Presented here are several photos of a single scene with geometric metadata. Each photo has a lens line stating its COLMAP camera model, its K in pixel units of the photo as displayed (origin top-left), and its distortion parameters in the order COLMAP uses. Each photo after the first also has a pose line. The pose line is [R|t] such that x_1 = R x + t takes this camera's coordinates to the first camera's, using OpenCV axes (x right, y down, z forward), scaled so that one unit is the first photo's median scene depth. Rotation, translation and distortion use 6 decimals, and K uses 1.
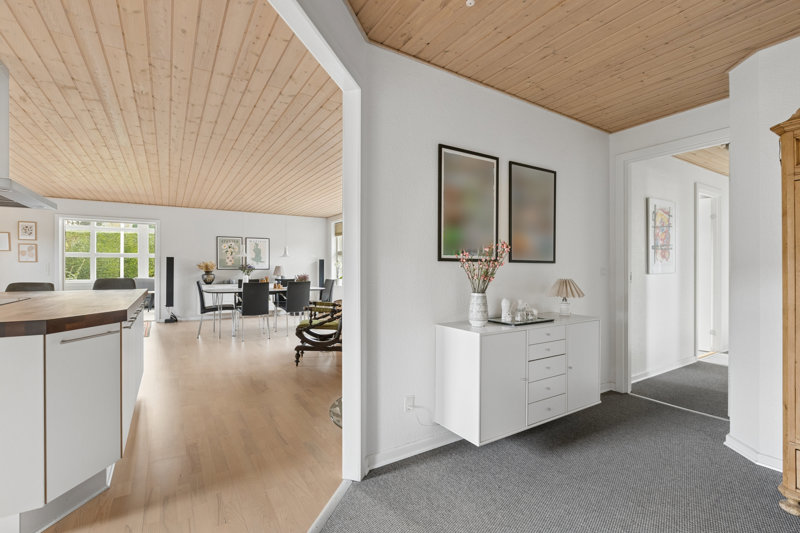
lens RADIAL K [[374.4, 0, 400.0], [0, 374.4, 270.6], [0, 0, 1]] dist [0.000005, -0.000098]
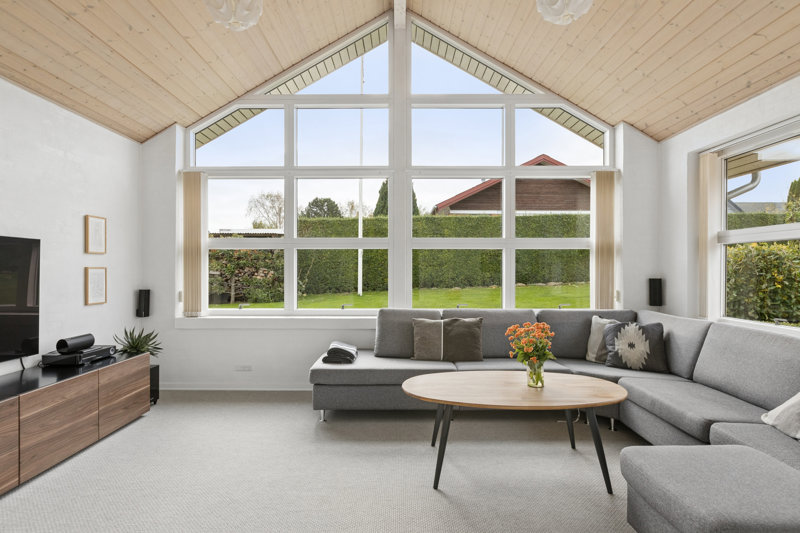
lens RADIAL K [[427.7, 0, 403.6], [0, 427.7, 270.1], [0, 0, 1]] dist [-0.002438, 0.000773]
pose [[0.851273, 0.001187, -0.524722, -0.676448], [-0.001804, 0.999998, -0.000665, -0.018914], [0.524720, 0.001513, 0.851273, 0.933800]]
